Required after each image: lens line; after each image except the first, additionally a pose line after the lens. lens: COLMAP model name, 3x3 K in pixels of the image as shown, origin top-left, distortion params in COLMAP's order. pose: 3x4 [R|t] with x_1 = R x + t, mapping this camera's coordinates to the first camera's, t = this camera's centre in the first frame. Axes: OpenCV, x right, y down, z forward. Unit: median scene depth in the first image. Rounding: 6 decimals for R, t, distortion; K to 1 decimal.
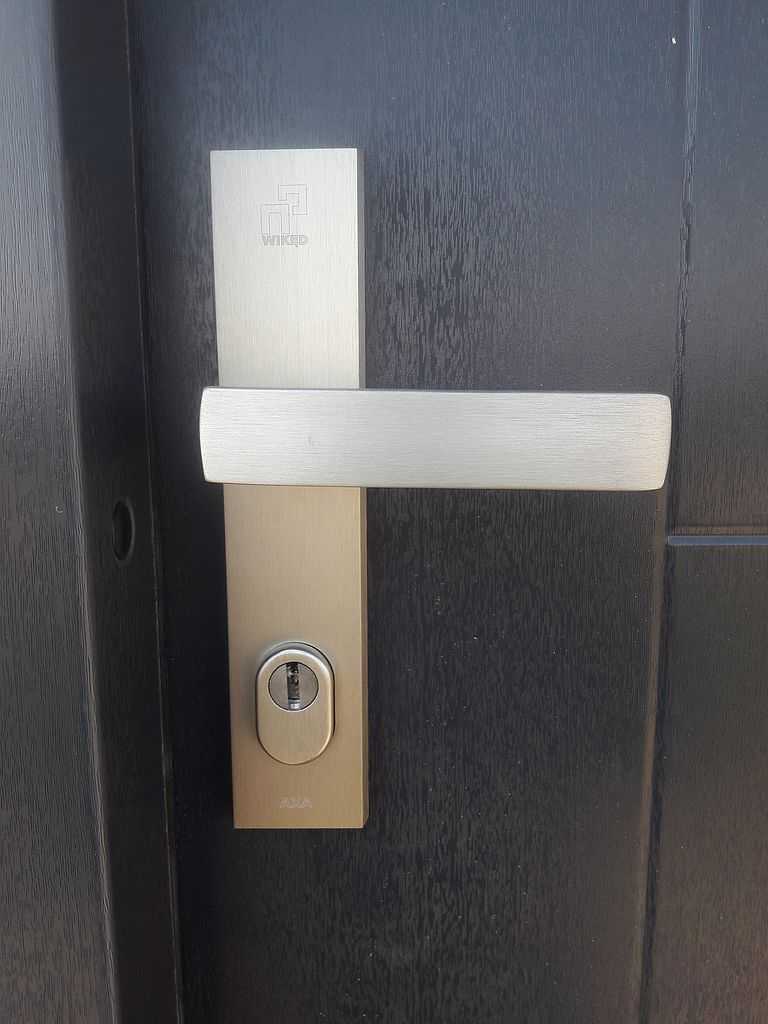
lens RADIAL K [[872.3, 0, 384.0], [0, 872.3, 512.0], [0, 0, 1]] dist [-0.001702, -0.008004]
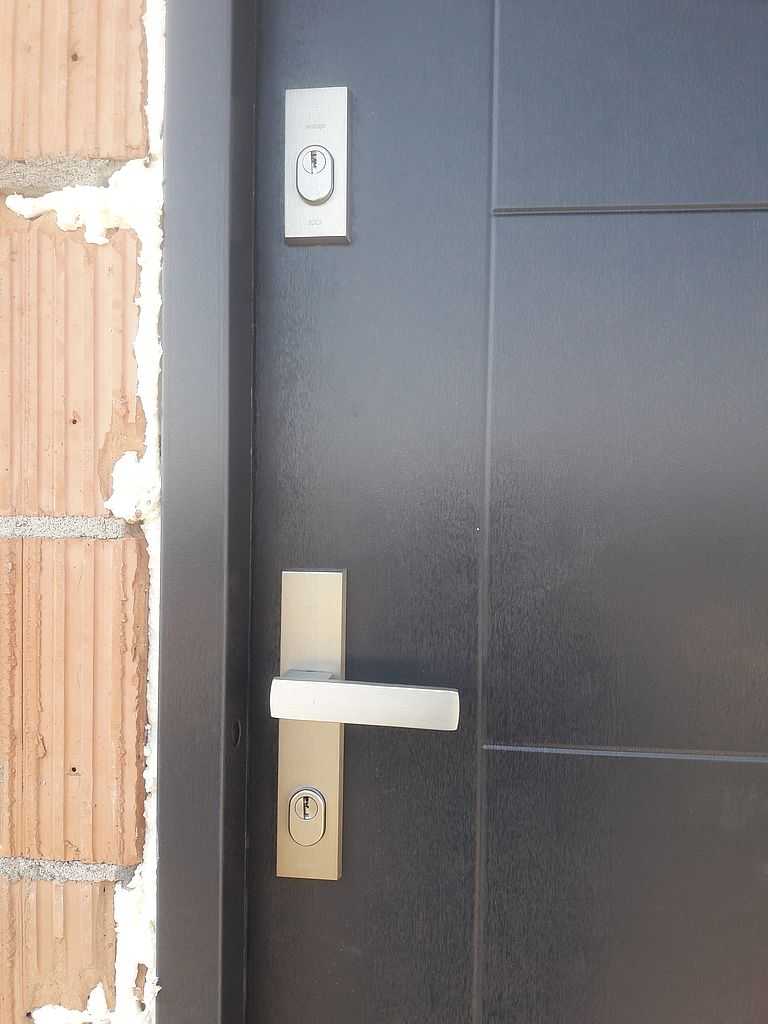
lens RADIAL K [[872.3, 0, 384.0], [0, 872.3, 512.0], [0, 0, 1]] dist [-0.001702, -0.008004]
pose [[0.995930, 0.023490, -0.087021, 0.273126], [-0.036450, 0.987942, -0.150472, -0.220164], [0.082437, 0.153031, 0.984777, -1.304836]]
